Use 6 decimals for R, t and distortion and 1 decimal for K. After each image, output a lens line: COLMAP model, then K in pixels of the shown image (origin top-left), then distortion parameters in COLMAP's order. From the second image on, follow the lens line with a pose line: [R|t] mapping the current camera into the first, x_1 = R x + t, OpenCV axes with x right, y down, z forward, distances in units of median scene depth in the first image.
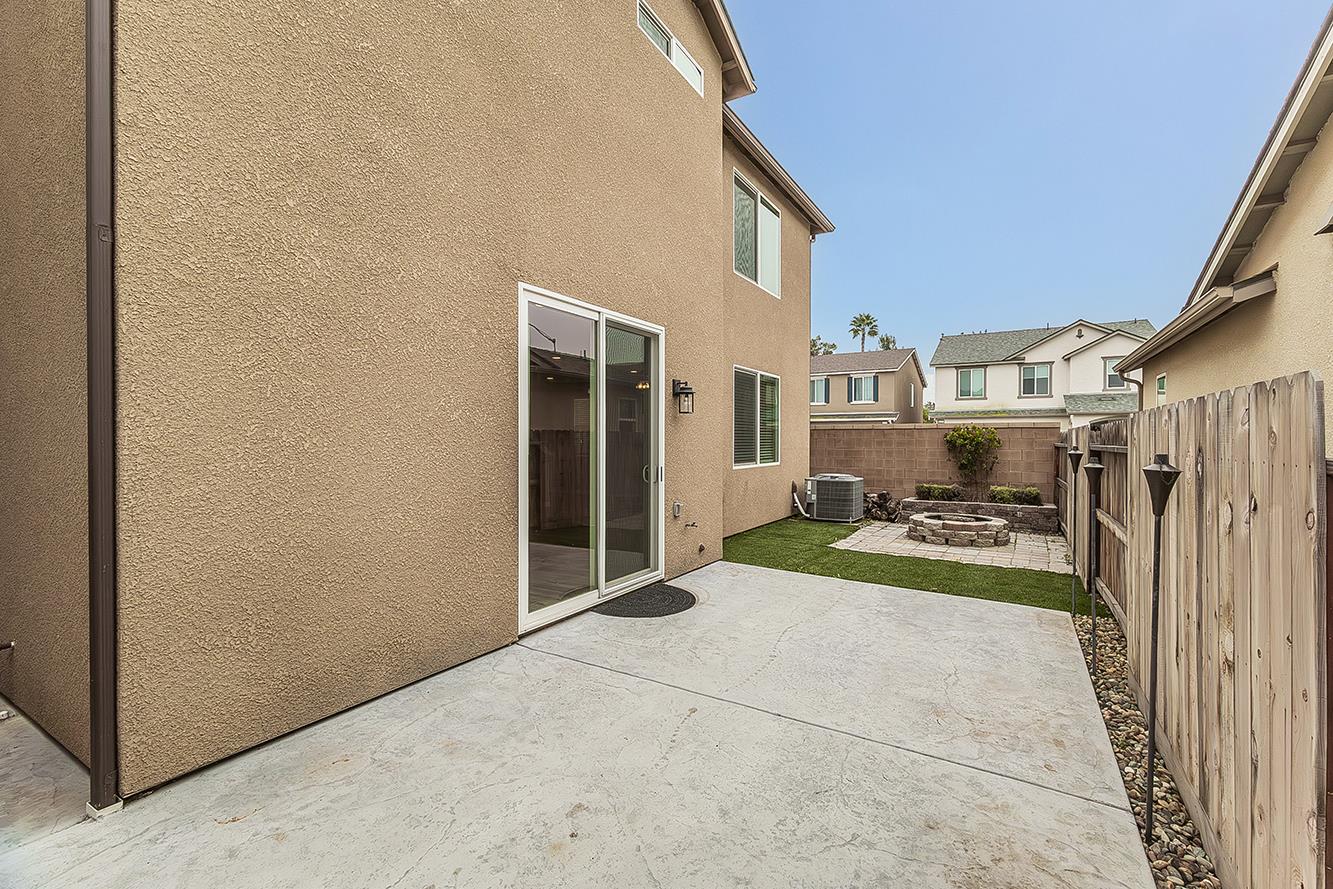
lens RADIAL K [[563.6, 0, 708.4], [0, 563.6, 441.5], [0, 0, 1]] dist [0.005078, -0.000167]
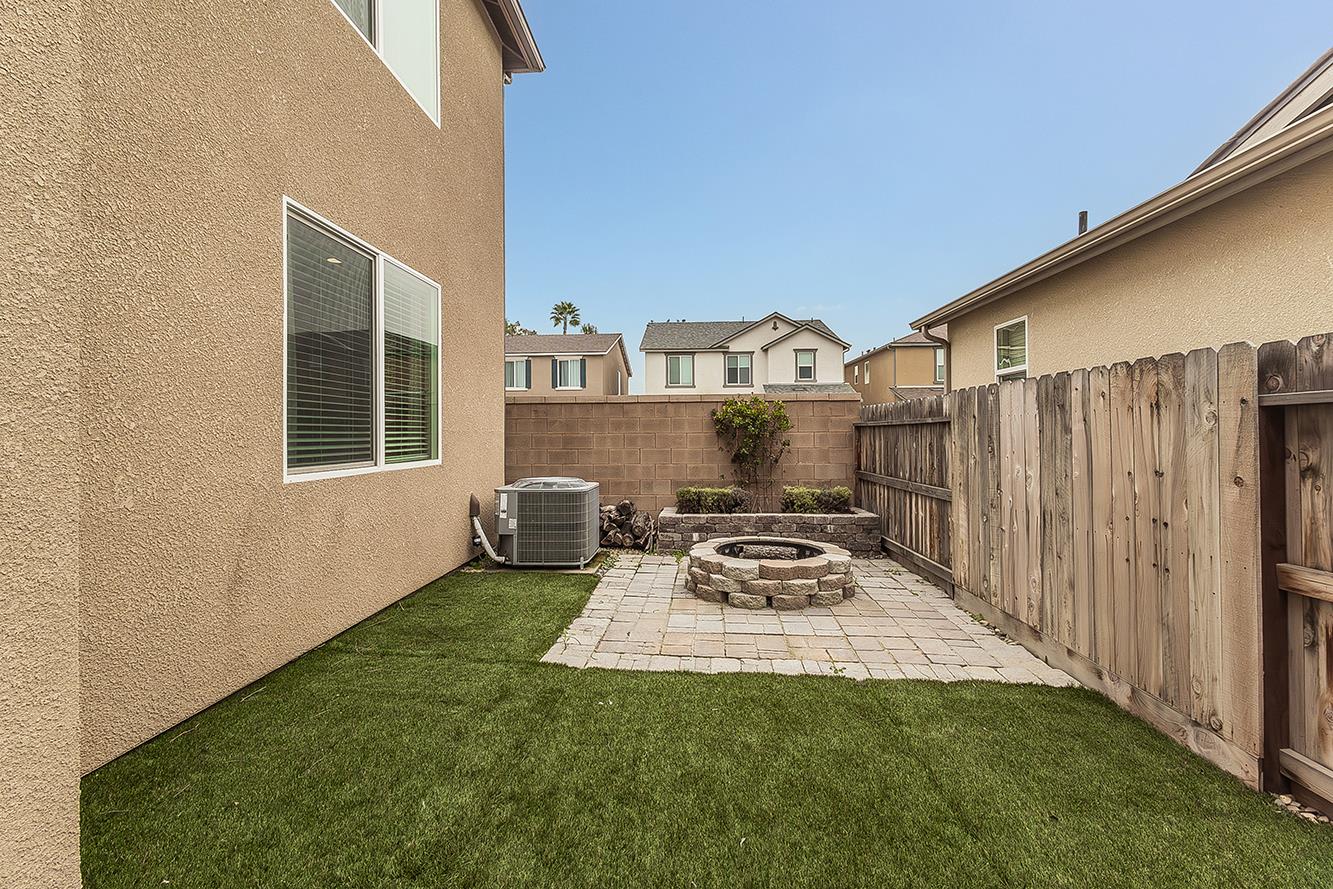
lens RADIAL K [[563.6, 0, 670.1], [0, 563.6, 430.8], [0, 0, 1]] dist [0.005078, -0.000167]
pose [[0.897700, -0.004556, 0.440583, 0.078627], [0.008281, 0.999944, -0.006531, 0.014607], [-0.440529, 0.009512, 0.897688, 0.413864]]
